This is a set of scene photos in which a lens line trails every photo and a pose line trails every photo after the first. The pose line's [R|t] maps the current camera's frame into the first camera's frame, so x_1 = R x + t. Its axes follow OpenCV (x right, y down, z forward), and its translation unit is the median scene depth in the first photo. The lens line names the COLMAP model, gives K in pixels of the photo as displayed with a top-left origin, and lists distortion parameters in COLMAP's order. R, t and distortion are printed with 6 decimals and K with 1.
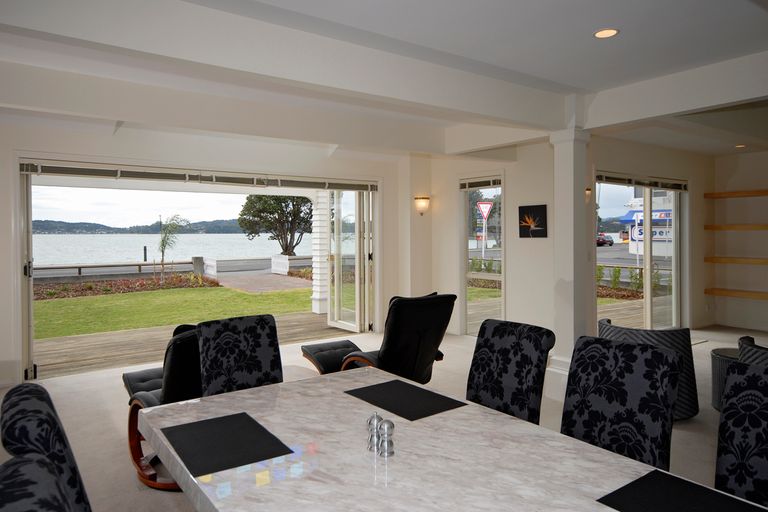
lens RADIAL K [[532.6, 0, 383.4], [0, 532.6, 249.2], [0, 0, 1]] dist [0.013739, 0.000228]
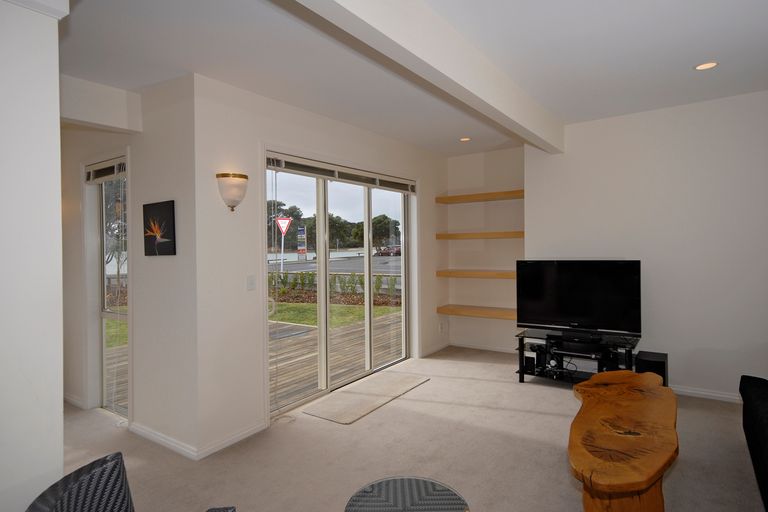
lens RADIAL K [[439.7, 0, 385.5], [0, 439.7, 257.3], [0, 0, 1]] dist [0.005646, 0.000500]
pose [[0.943370, -0.032364, 0.330160, 0.294838], [0.034631, 0.999400, -0.000985, -0.008611], [-0.329930, 0.012363, 0.943925, 0.367202]]
